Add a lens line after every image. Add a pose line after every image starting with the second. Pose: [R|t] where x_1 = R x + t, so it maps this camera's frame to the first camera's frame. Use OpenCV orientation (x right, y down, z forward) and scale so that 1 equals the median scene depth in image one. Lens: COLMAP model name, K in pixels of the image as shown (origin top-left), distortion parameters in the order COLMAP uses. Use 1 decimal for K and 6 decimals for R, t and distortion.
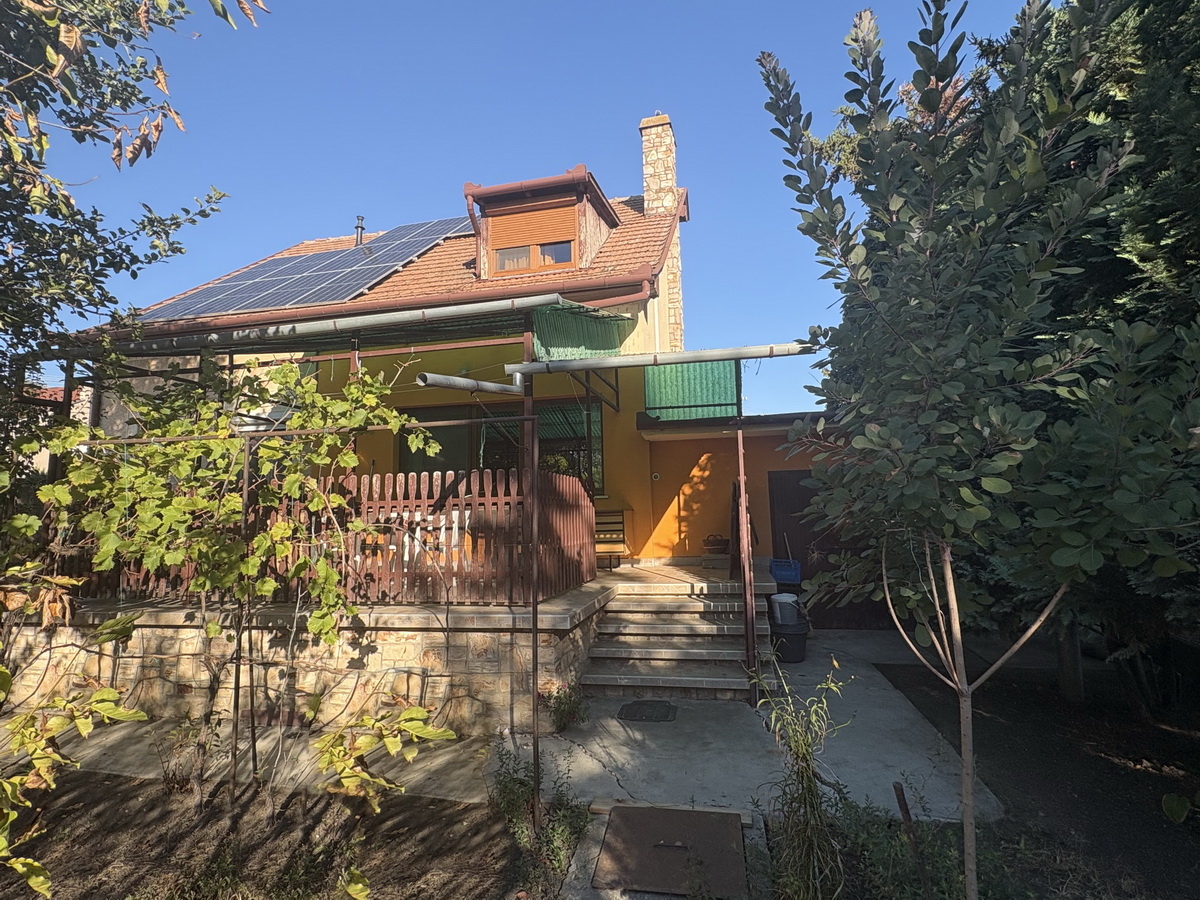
lens RADIAL K [[615.9, 0, 596.9], [0, 615.9, 446.9], [0, 0, 1]] dist [-0.005656, -0.000234]
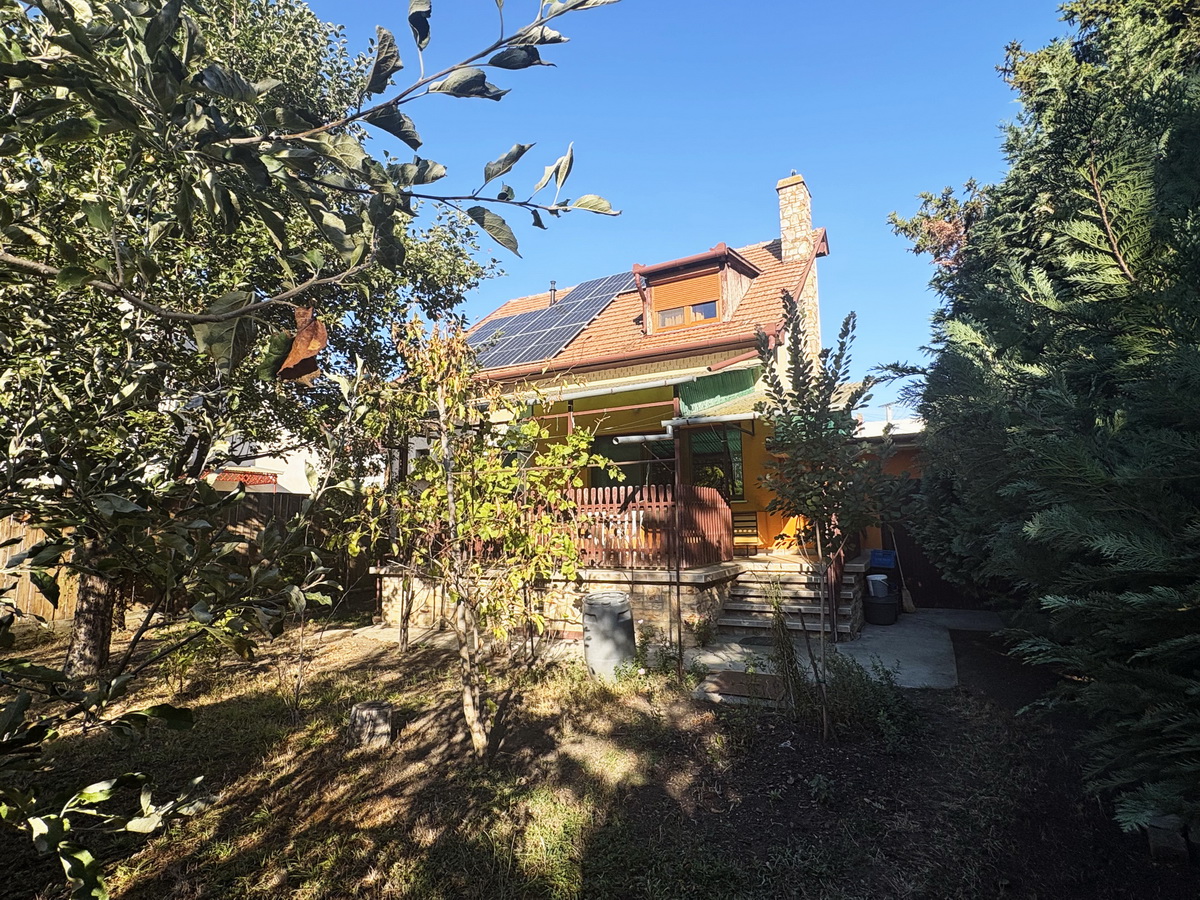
lens RADIAL K [[615.9, 0, 597.6], [0, 615.9, 450.9], [0, 0, 1]] dist [-0.005656, -0.000234]
pose [[0.961452, -0.025302, -0.273805, 0.120484], [0.025387, 0.999672, -0.003231, -0.048671], [0.273797, -0.003845, 0.961780, -0.558527]]
